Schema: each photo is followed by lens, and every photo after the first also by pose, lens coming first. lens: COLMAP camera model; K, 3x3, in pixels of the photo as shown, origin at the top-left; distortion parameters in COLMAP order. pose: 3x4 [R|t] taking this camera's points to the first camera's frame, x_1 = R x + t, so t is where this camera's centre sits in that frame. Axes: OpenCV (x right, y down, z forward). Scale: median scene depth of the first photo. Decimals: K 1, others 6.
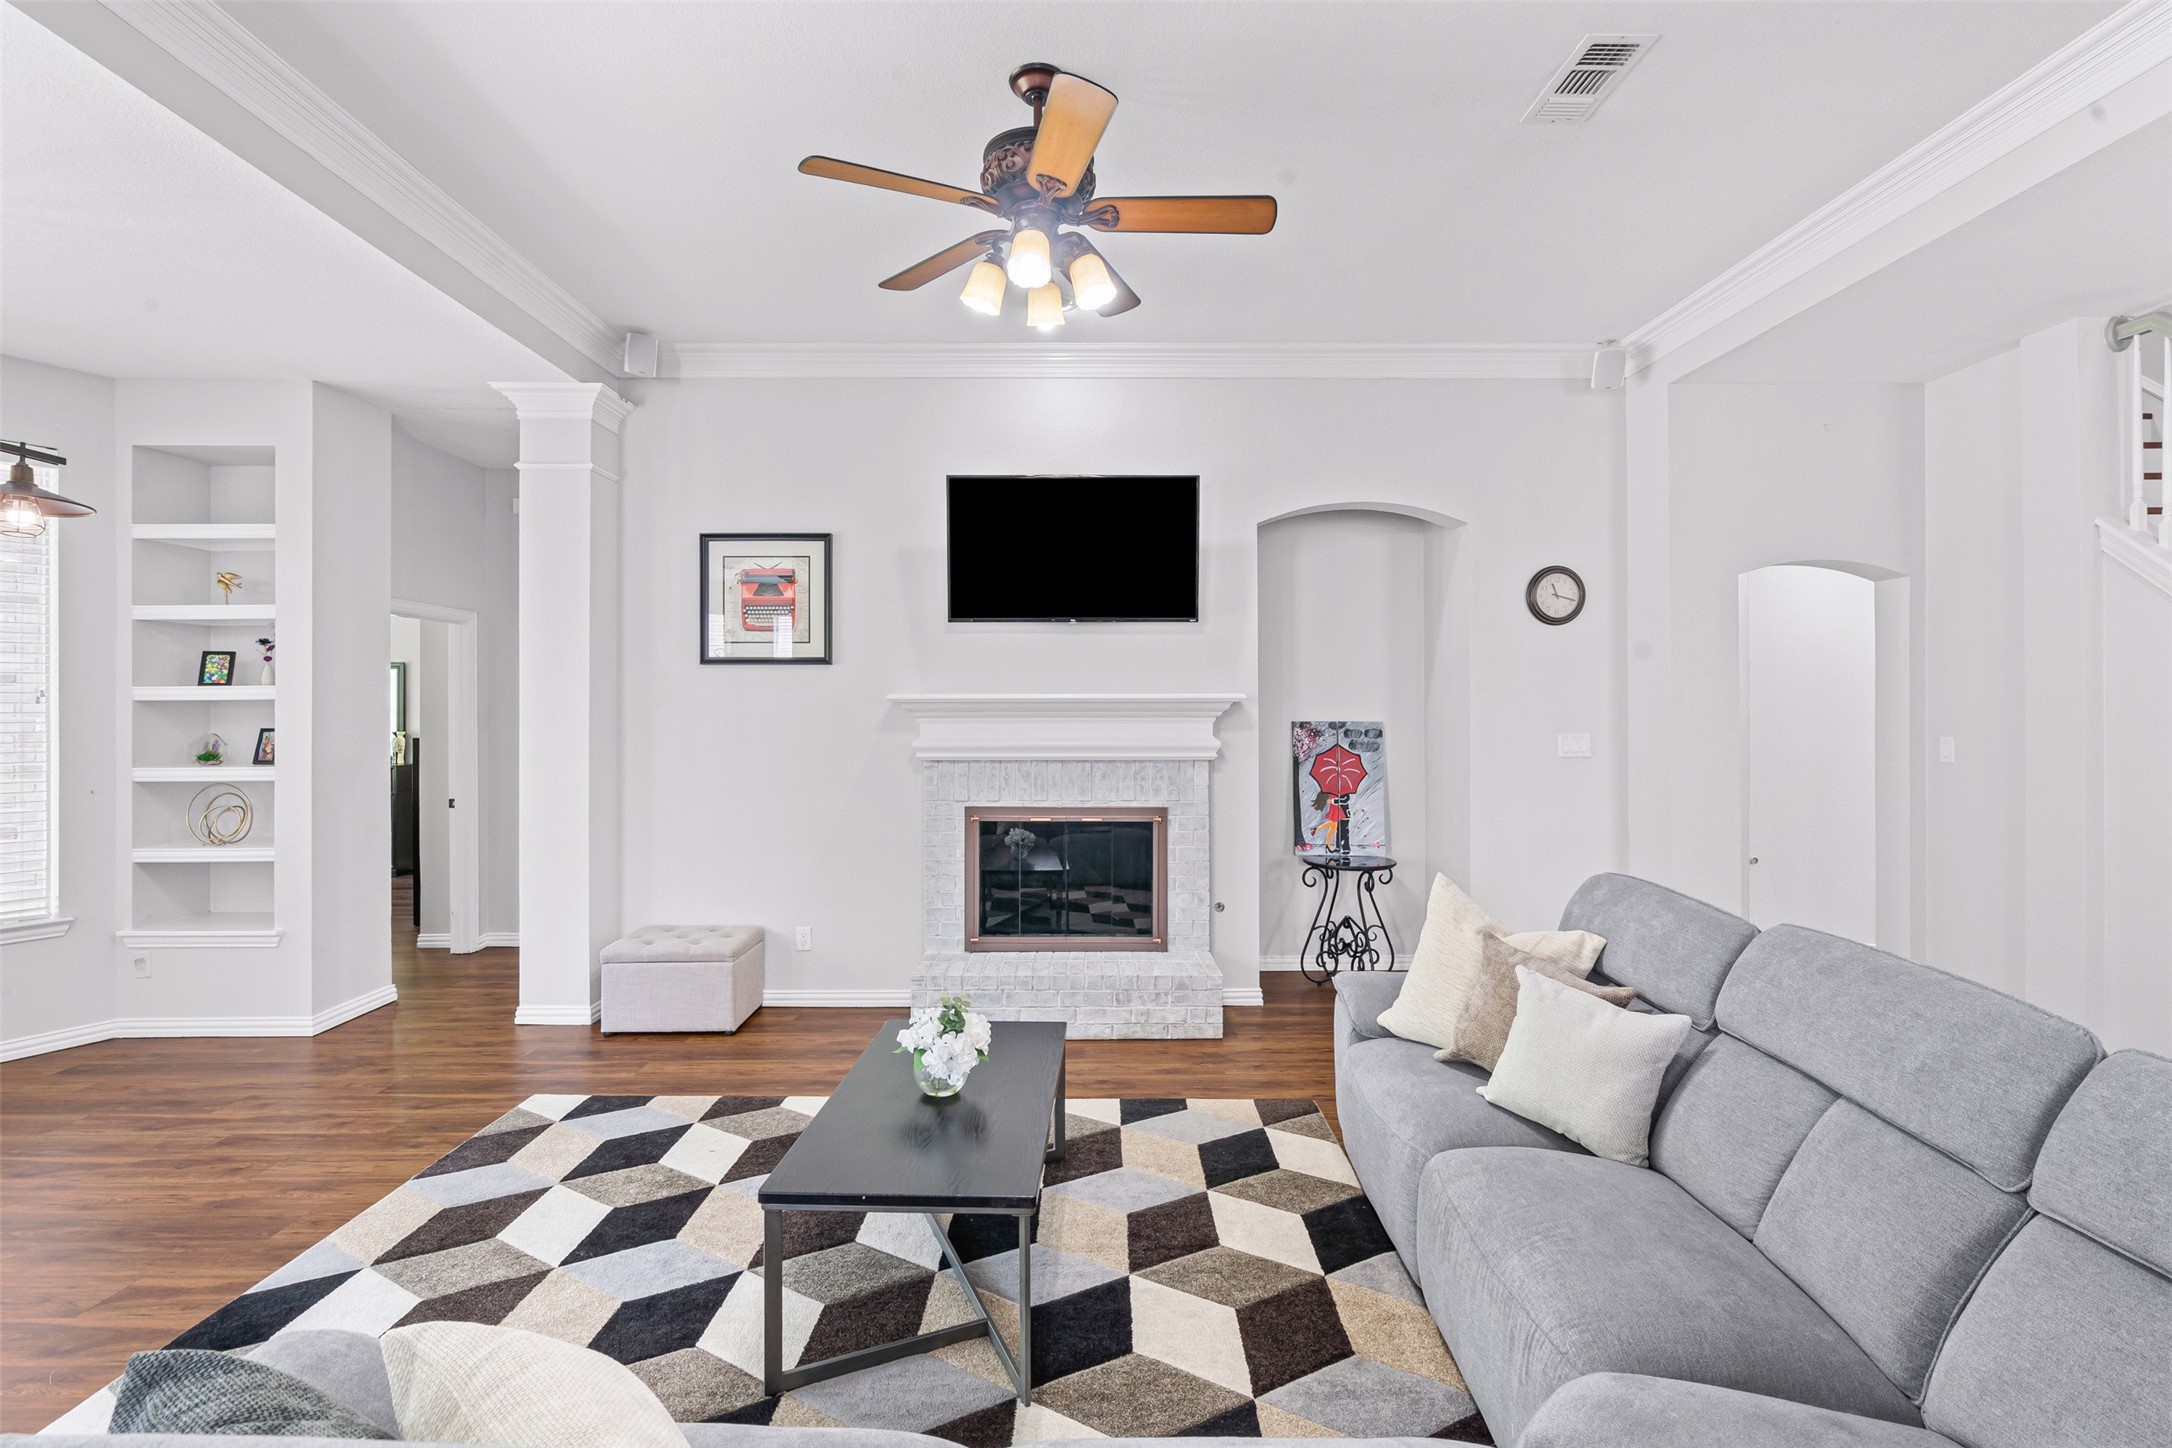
lens RADIAL K [[992.5, 0, 1079.4], [0, 992.5, 709.1], [0, 0, 1]] dist [0.001615, 0.002076]
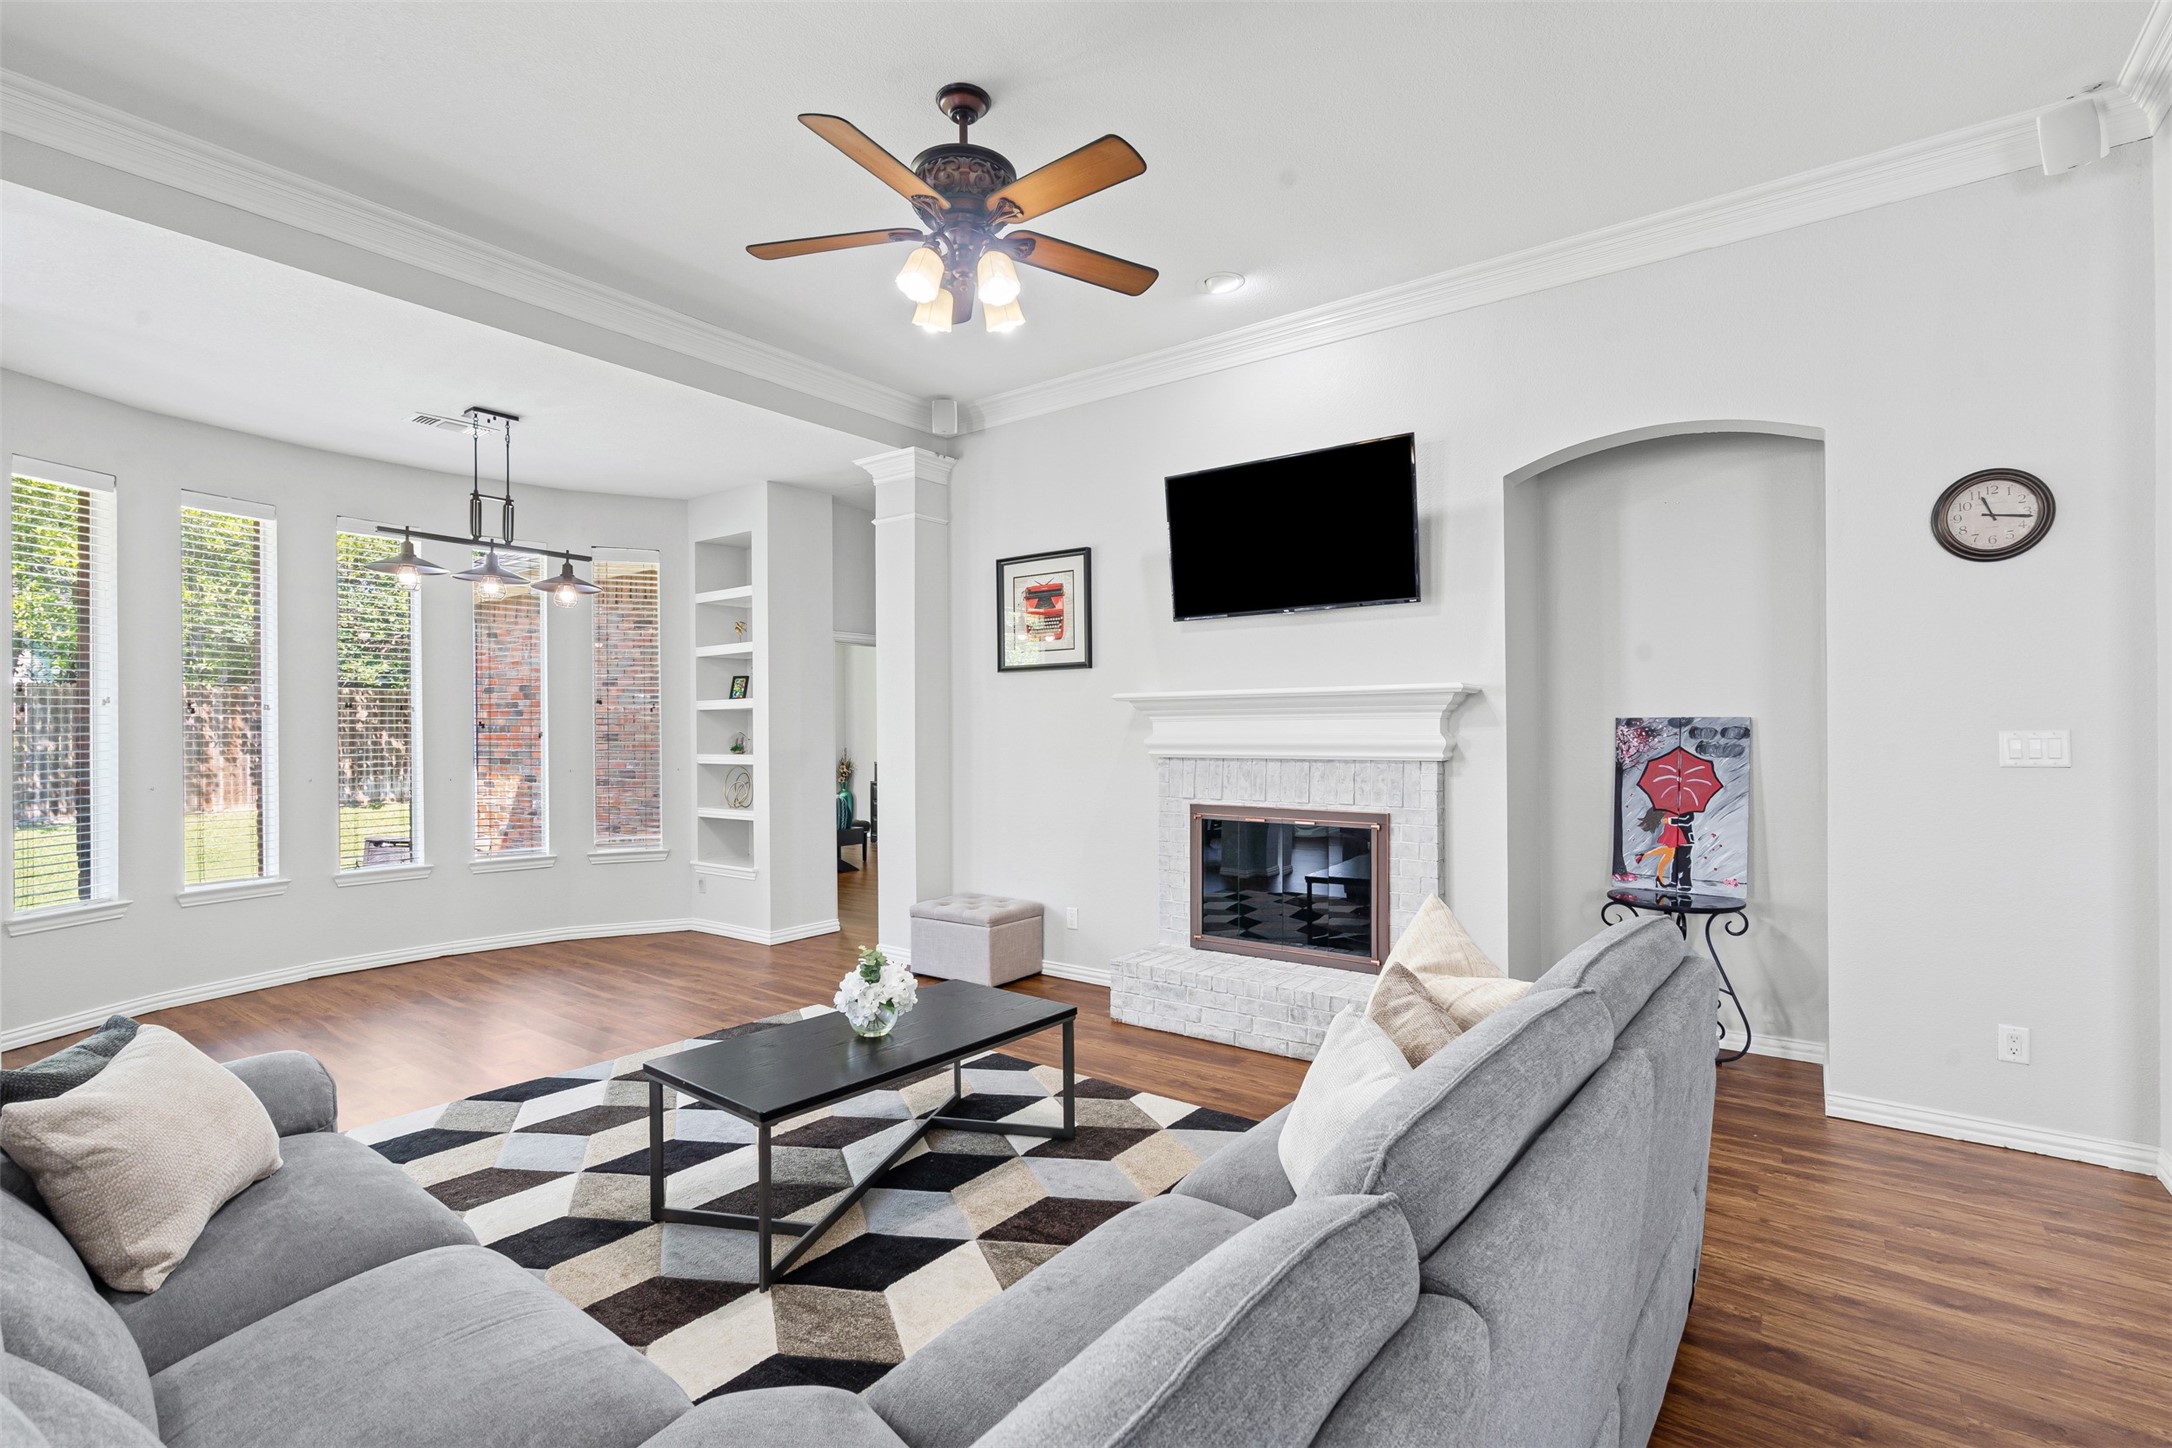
lens RADIAL K [[992.5, 0, 1091.0], [0, 992.5, 734.8], [0, 0, 1]] dist [0.001615, 0.002076]
pose [[0.801097, -0.000403, -0.598535, 0.401705], [0.006355, 0.999949, 0.007833, 0.019652], [0.598501, -0.010079, 0.801058, 0.131956]]
